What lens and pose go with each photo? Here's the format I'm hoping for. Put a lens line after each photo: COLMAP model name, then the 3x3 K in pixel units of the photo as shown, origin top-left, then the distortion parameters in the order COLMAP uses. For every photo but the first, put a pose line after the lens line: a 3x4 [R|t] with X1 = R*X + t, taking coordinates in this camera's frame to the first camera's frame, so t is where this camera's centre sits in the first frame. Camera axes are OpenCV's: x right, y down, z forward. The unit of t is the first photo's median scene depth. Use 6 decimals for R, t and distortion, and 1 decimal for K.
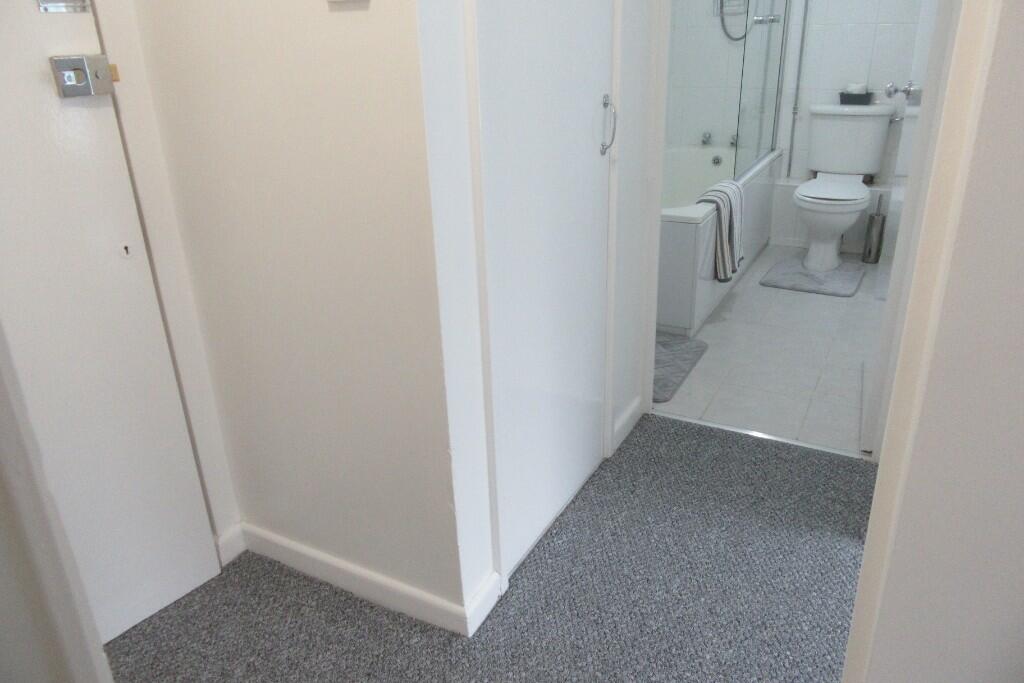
lens RADIAL K [[770.1, 0, 512.3], [0, 770.1, 340.9], [0, 0, 1]] dist [-0.000513, 0.000886]
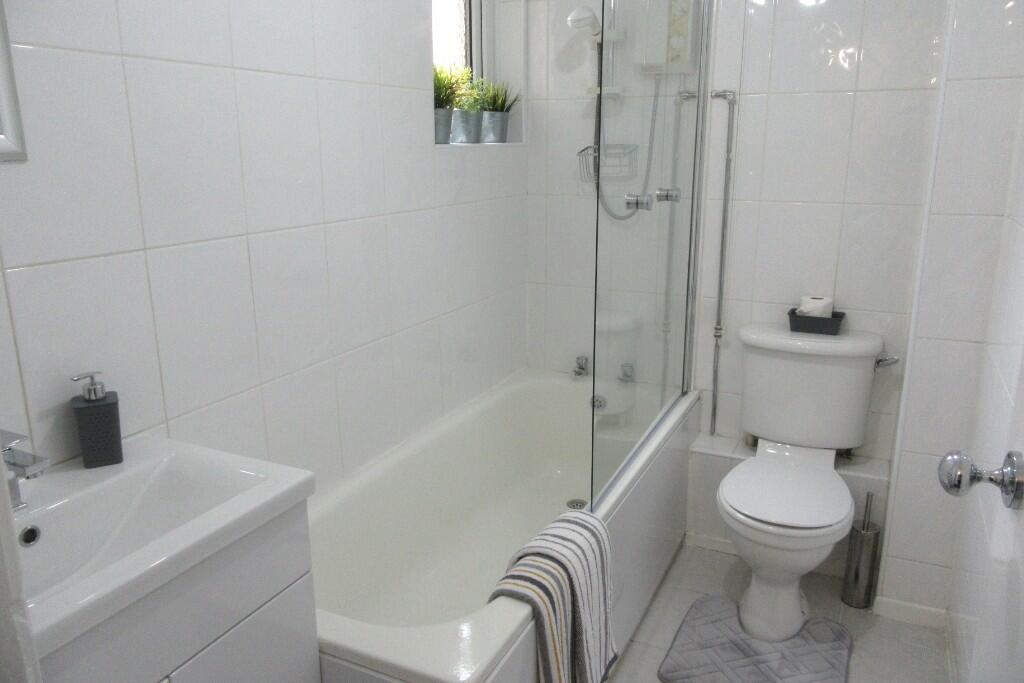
lens RADIAL K [[751.6, 0, 512.2], [0, 751.6, 341.2], [0, 0, 1]] dist [-0.002643, 0.001807]
pose [[0.998907, 0.012529, 0.045021, 0.182850], [-0.005463, 0.988093, -0.153763, -0.206023], [-0.046412, 0.153349, 0.987082, 0.432854]]
